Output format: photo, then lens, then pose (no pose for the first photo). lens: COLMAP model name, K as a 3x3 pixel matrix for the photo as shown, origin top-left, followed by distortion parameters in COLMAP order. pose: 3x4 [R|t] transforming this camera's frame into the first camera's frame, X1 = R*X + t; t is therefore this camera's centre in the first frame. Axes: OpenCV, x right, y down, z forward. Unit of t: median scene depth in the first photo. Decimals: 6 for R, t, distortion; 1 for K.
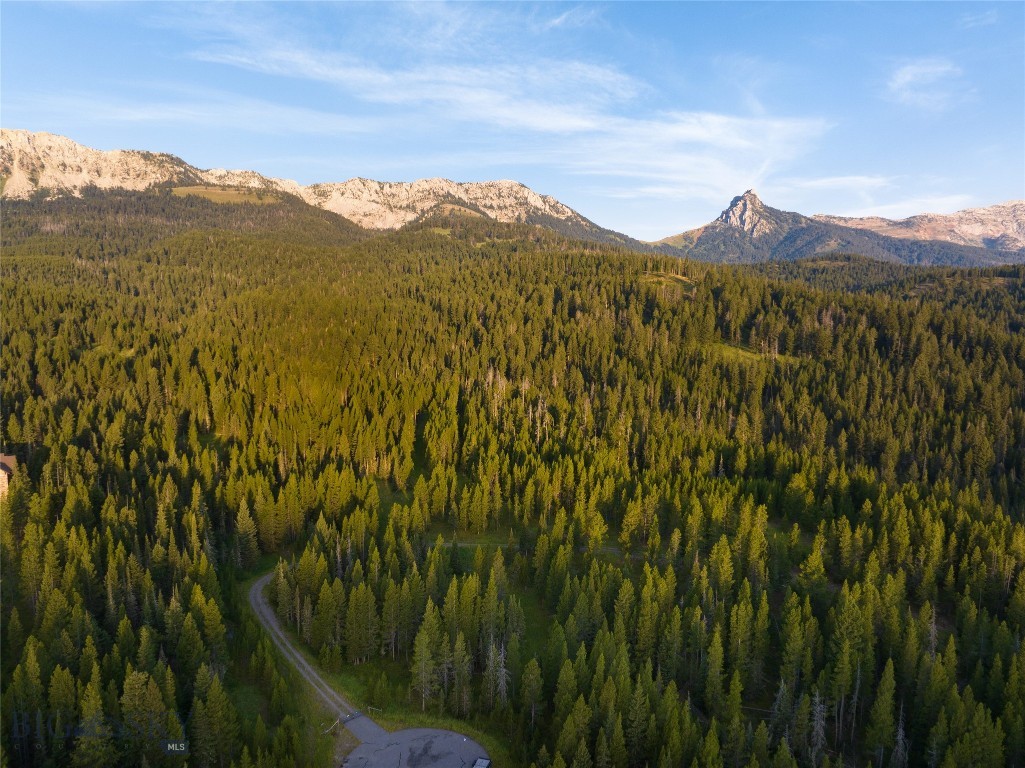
lens RADIAL K [[722.9, 0, 515.9], [0, 722.9, 383.5], [0, 0, 1]] dist [-0.062427, 0.039300]
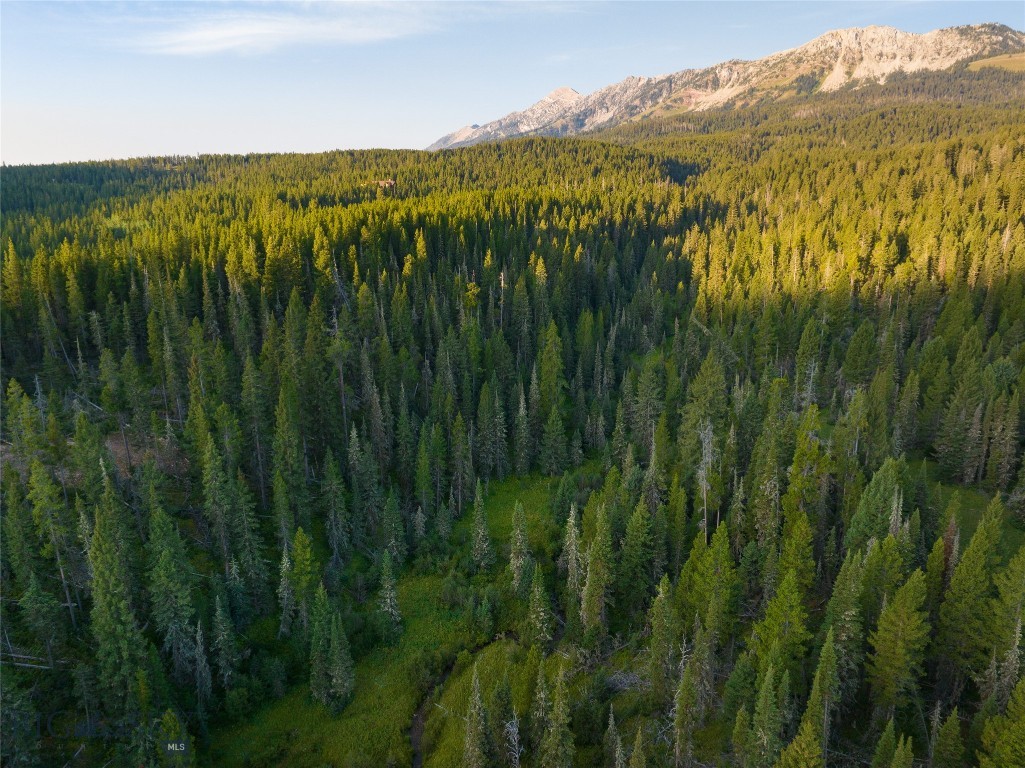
lens RADIAL K [[730.5, 0, 512.5], [0, 730.5, 384.0], [0, 0, 1]] dist [-0.086285, 0.061310]
pose [[0.440549, 0.224057, -0.869319, 0.155635], [-0.095856, 0.974558, 0.202603, 0.016431], [0.892596, -0.005927, 0.450818, -0.003474]]
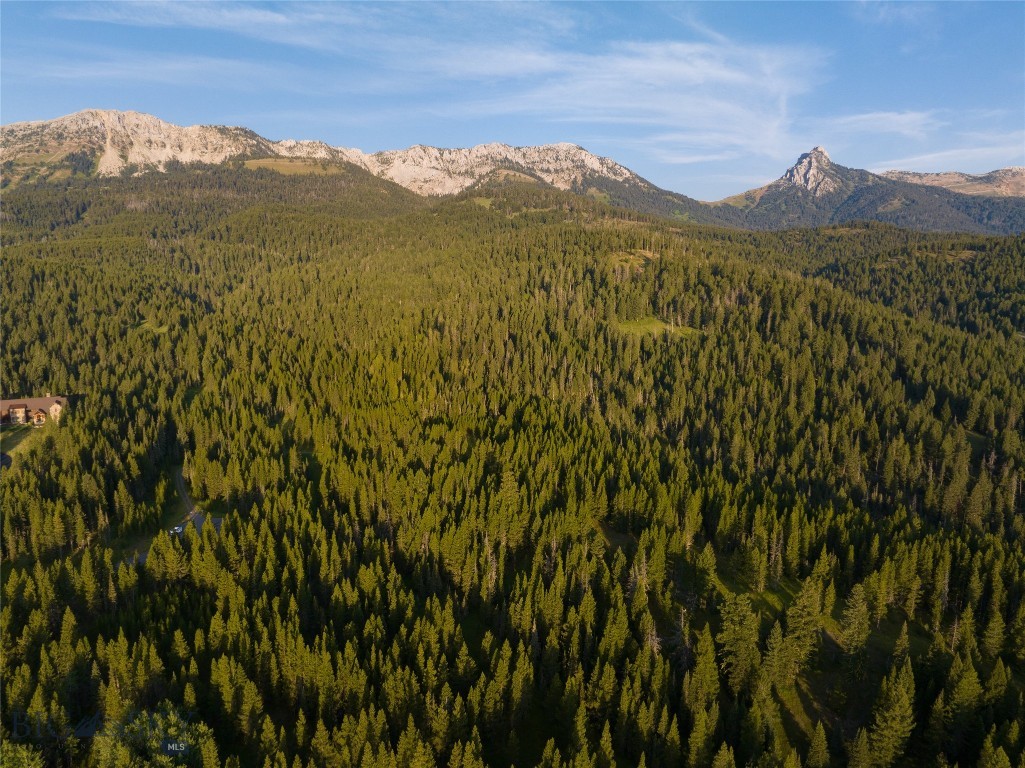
lens RADIAL K [[722.9, 0, 515.9], [0, 722.9, 383.5], [0, 0, 1]] dist [-0.062427, 0.039300]
pose [[0.994233, 0.011549, -0.106615, 0.037362], [-0.005376, 0.998302, 0.058008, -0.002767], [0.107103, -0.057100, 0.992607, -0.040515]]
